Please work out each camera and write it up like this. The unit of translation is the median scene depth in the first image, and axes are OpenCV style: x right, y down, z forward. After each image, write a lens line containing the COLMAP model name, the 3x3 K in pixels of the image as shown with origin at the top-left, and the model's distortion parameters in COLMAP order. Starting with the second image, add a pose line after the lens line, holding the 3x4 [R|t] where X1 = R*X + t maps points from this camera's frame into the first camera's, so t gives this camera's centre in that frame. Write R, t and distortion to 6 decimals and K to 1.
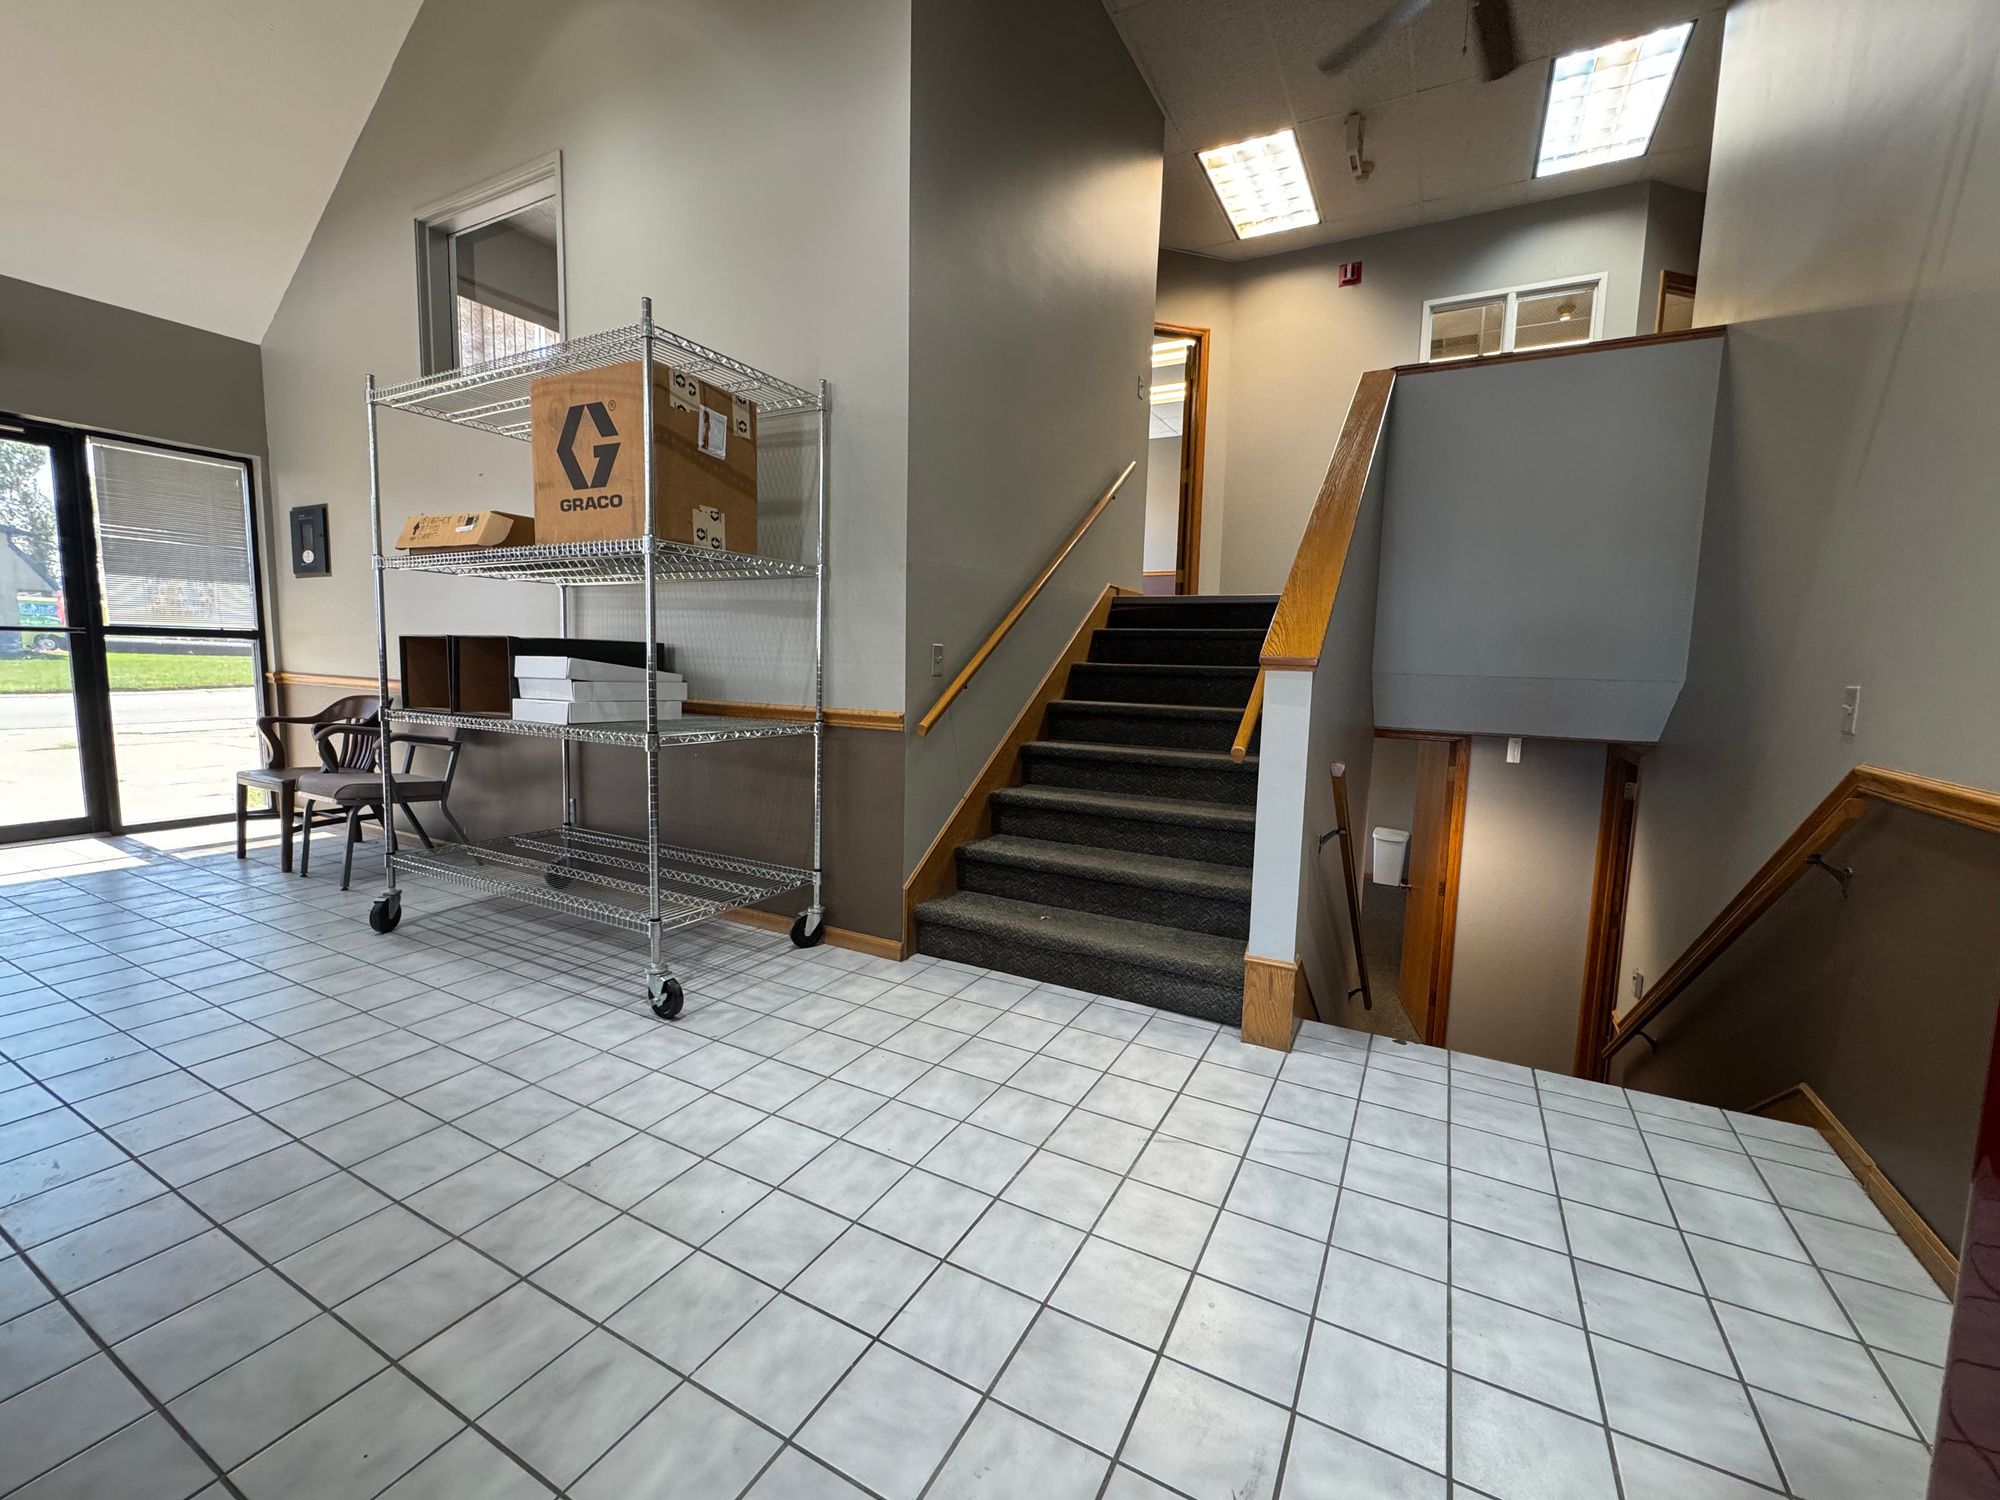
lens RADIAL K [[819.5, 0, 1009.2], [0, 819.5, 748.6], [0, 0, 1]] dist [-0.001706, 0.000145]
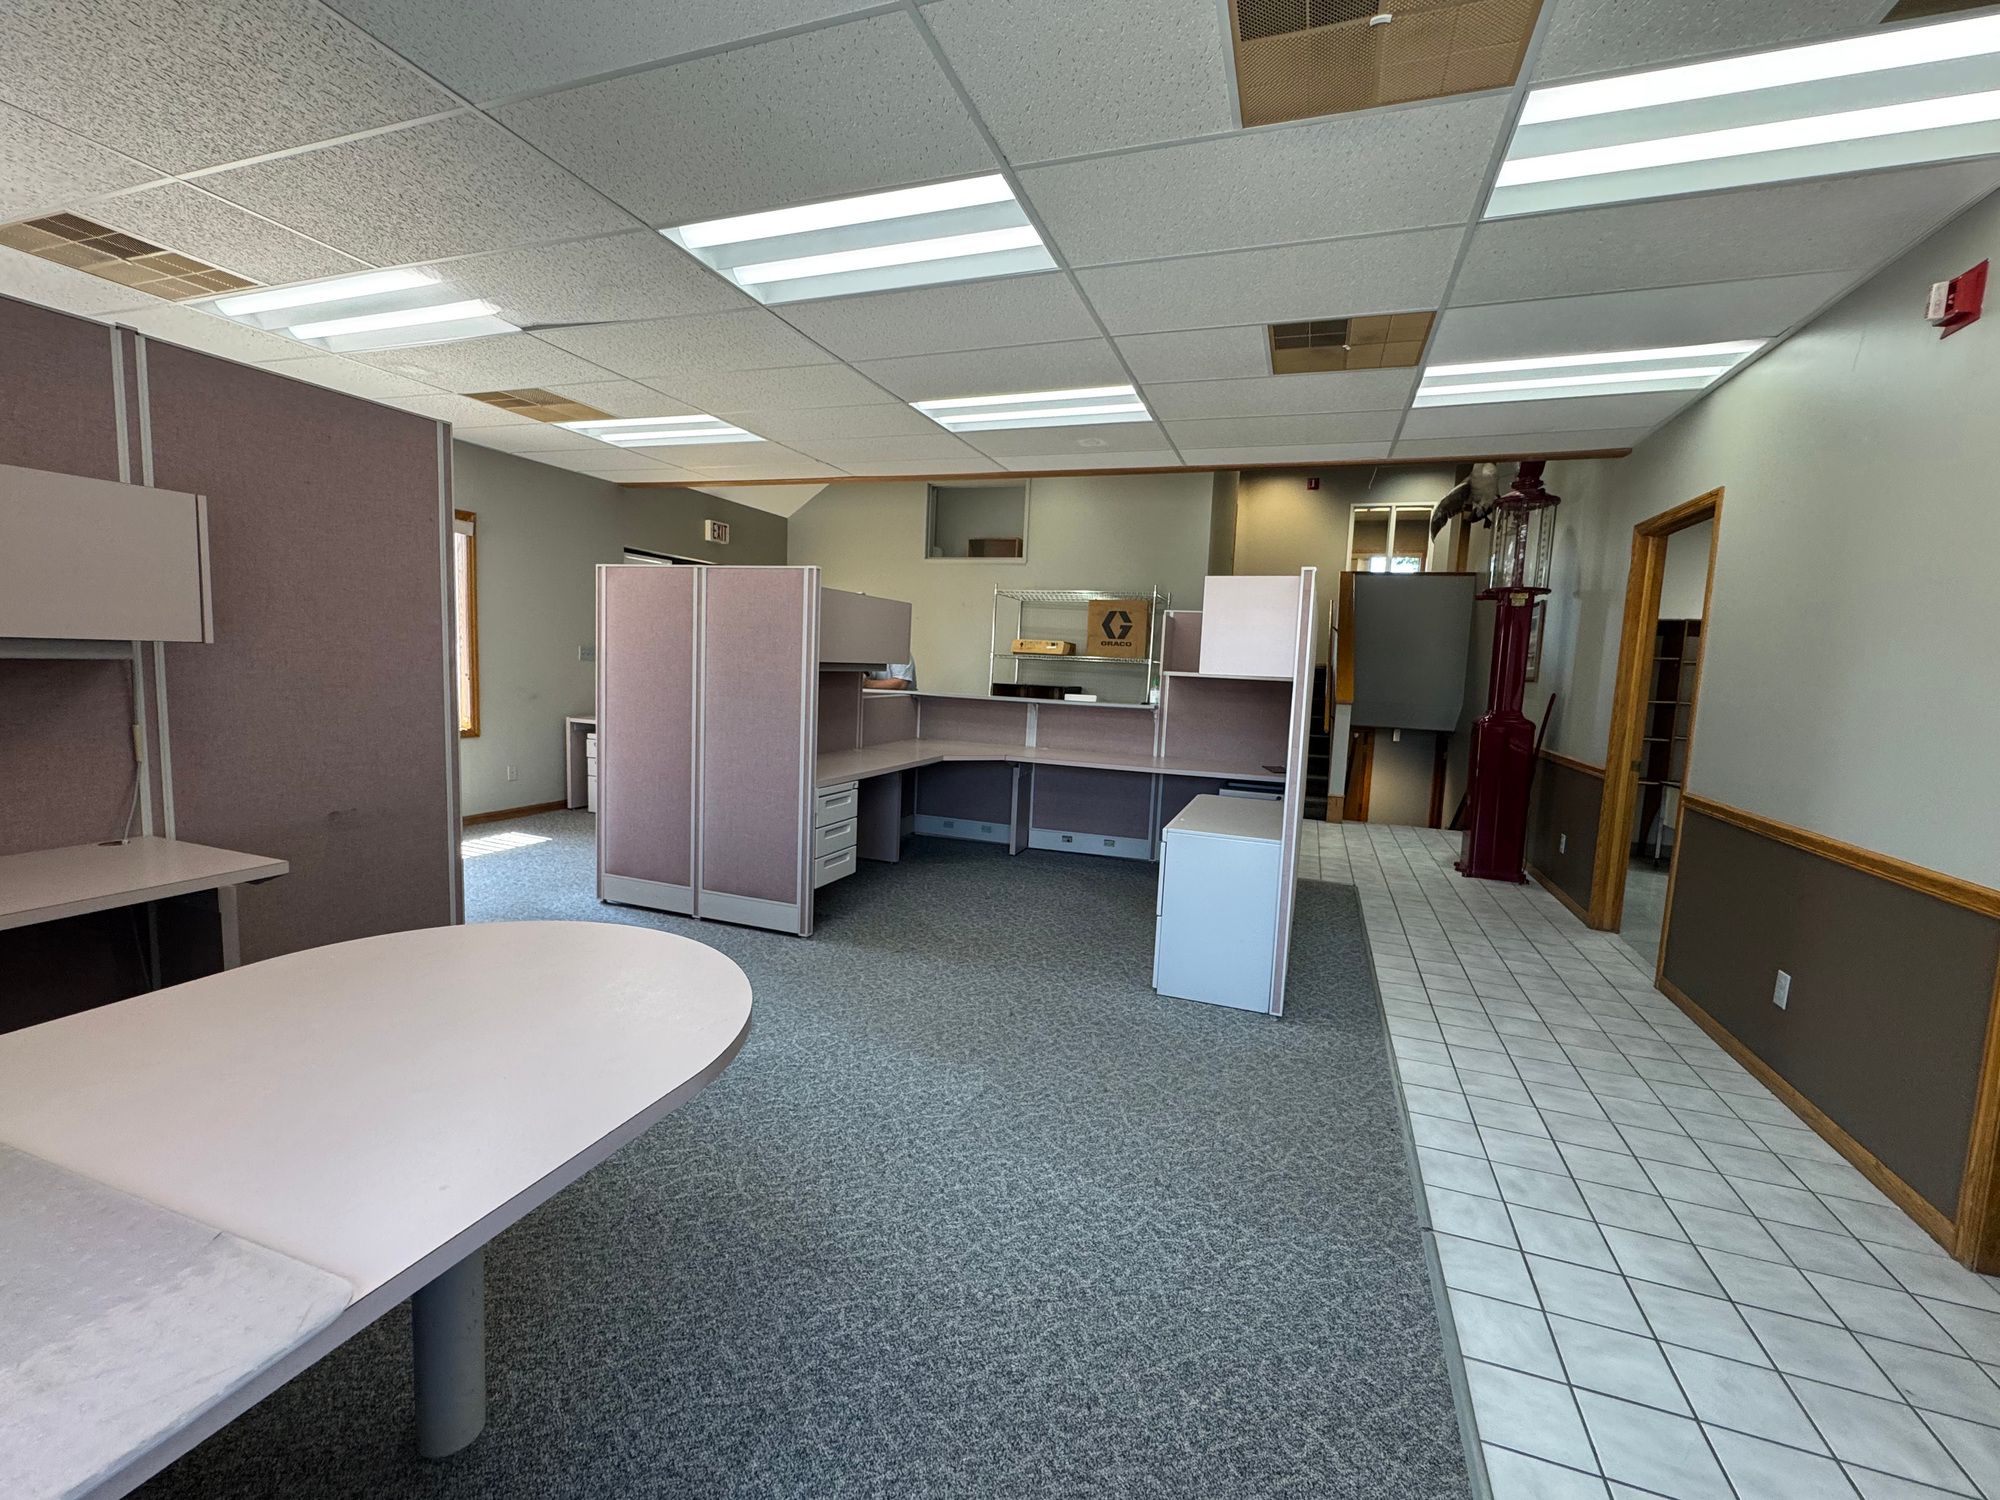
lens RADIAL K [[863.4, 0, 1000.0], [0, 863.4, 750.0], [0, 0, 1]] dist [-0.001380, 0.000384]
pose [[0.988154, 0.003012, 0.153435, -0.786909], [-0.003158, 0.999995, 0.000707, 0.043533], [-0.153432, -0.001183, 0.988158, -1.116679]]
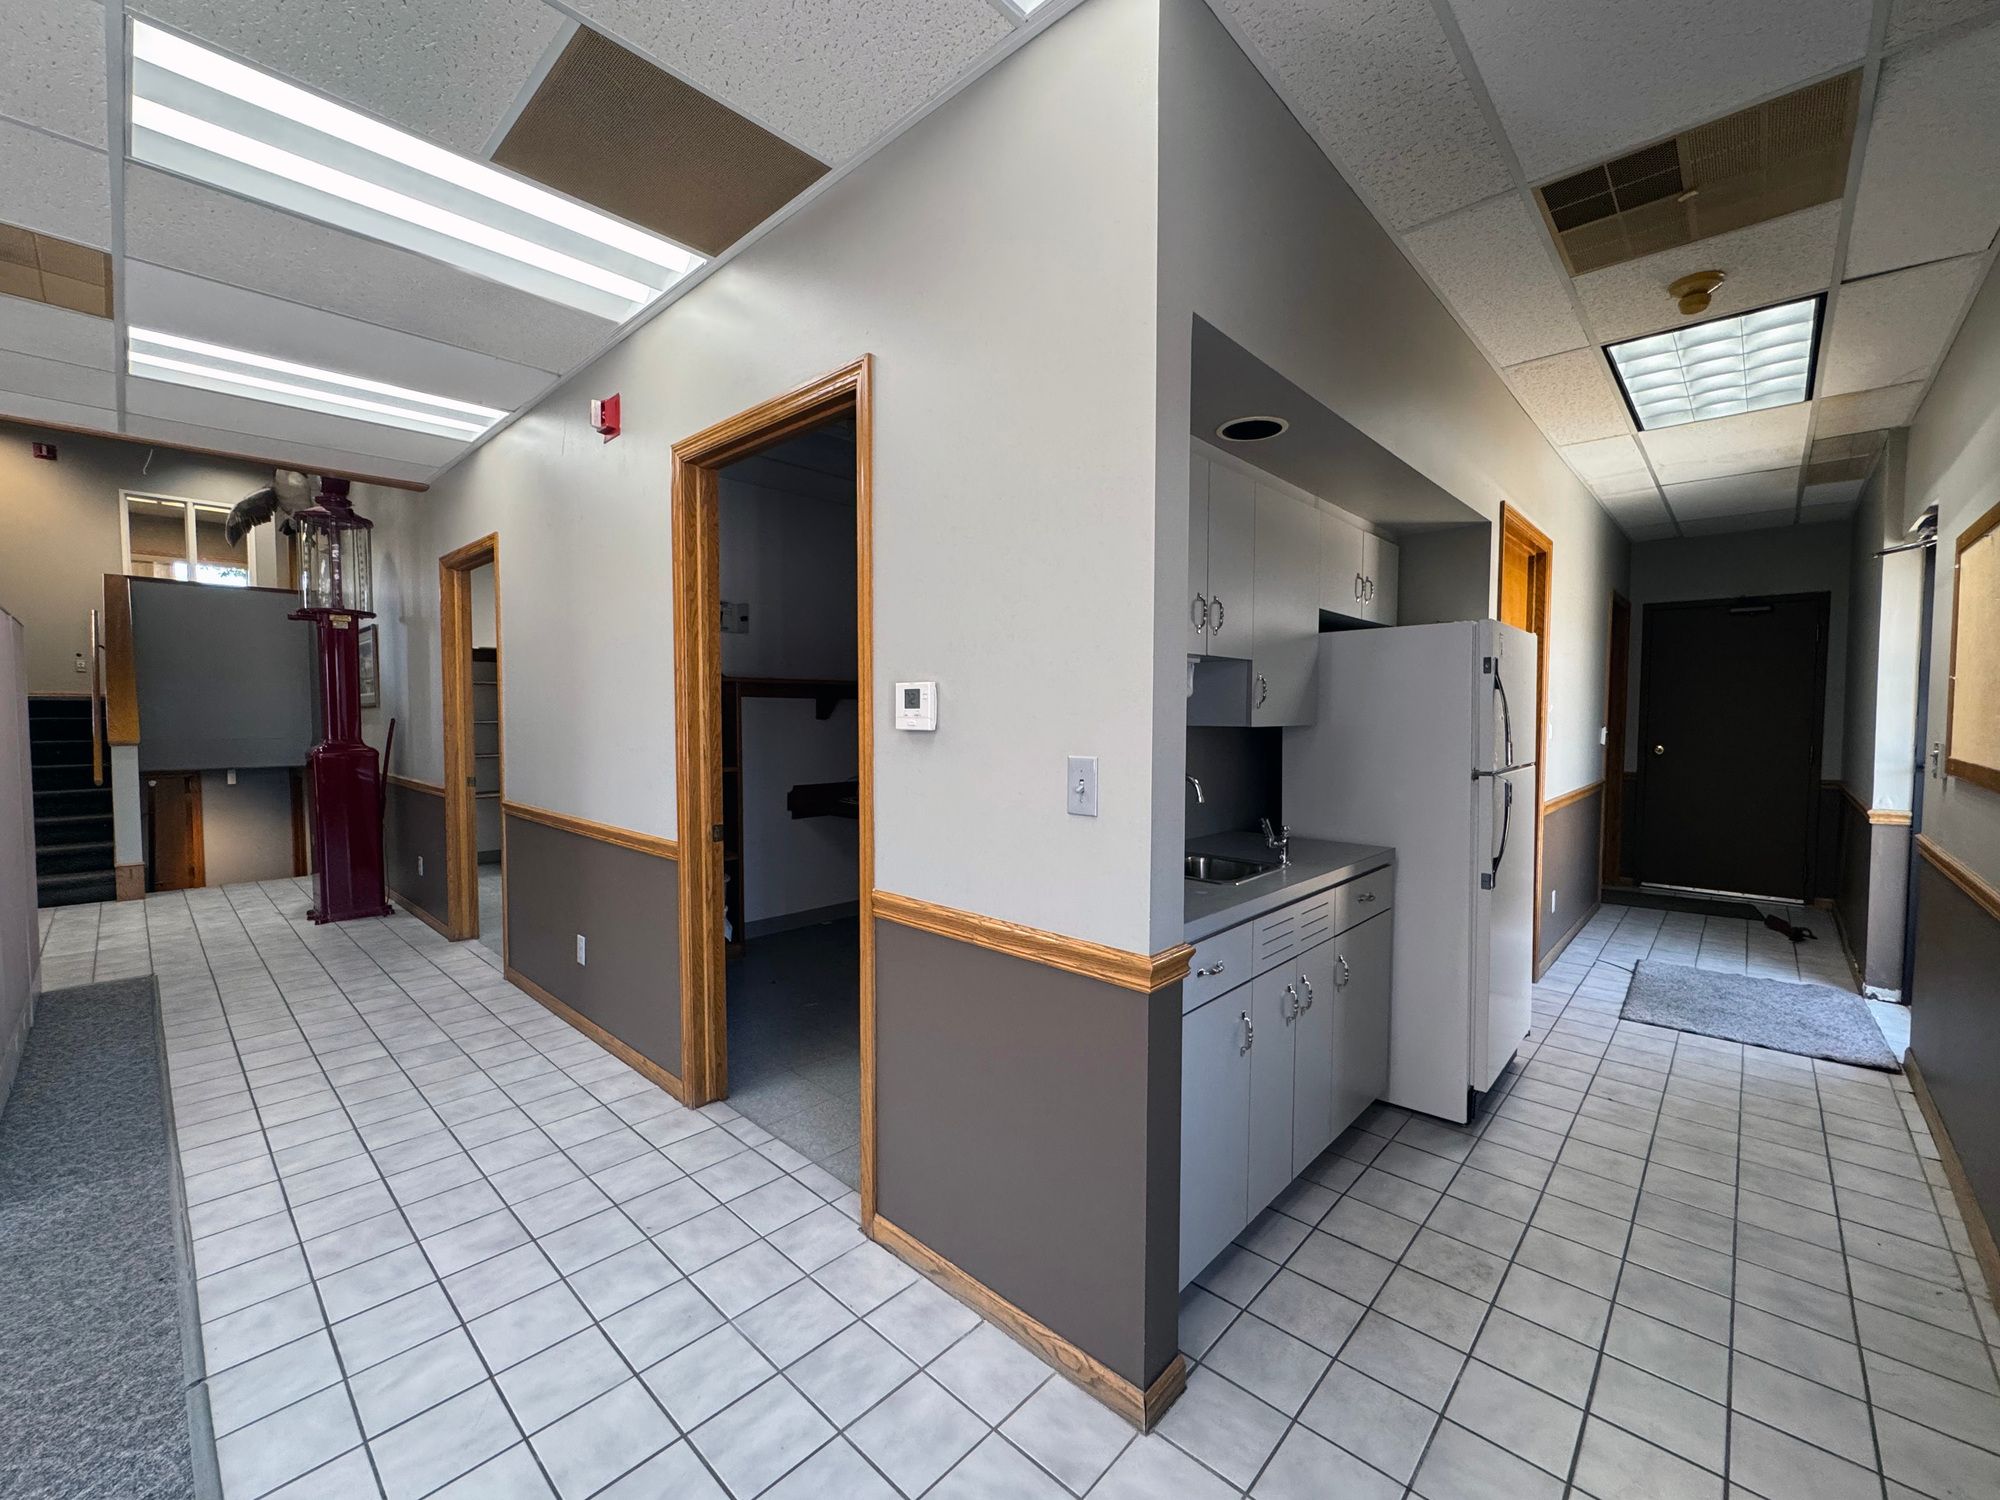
lens RADIAL K [[819.5, 0, 1009.2], [0, 819.5, 748.6], [0, 0, 1]] dist [-0.001706, 0.000145]
pose [[0.240189, -0.065375, 0.968522, -0.742212], [0.105237, 0.993603, 0.040970, 0.047597], [-0.965005, 0.092084, 0.245533, -1.141893]]
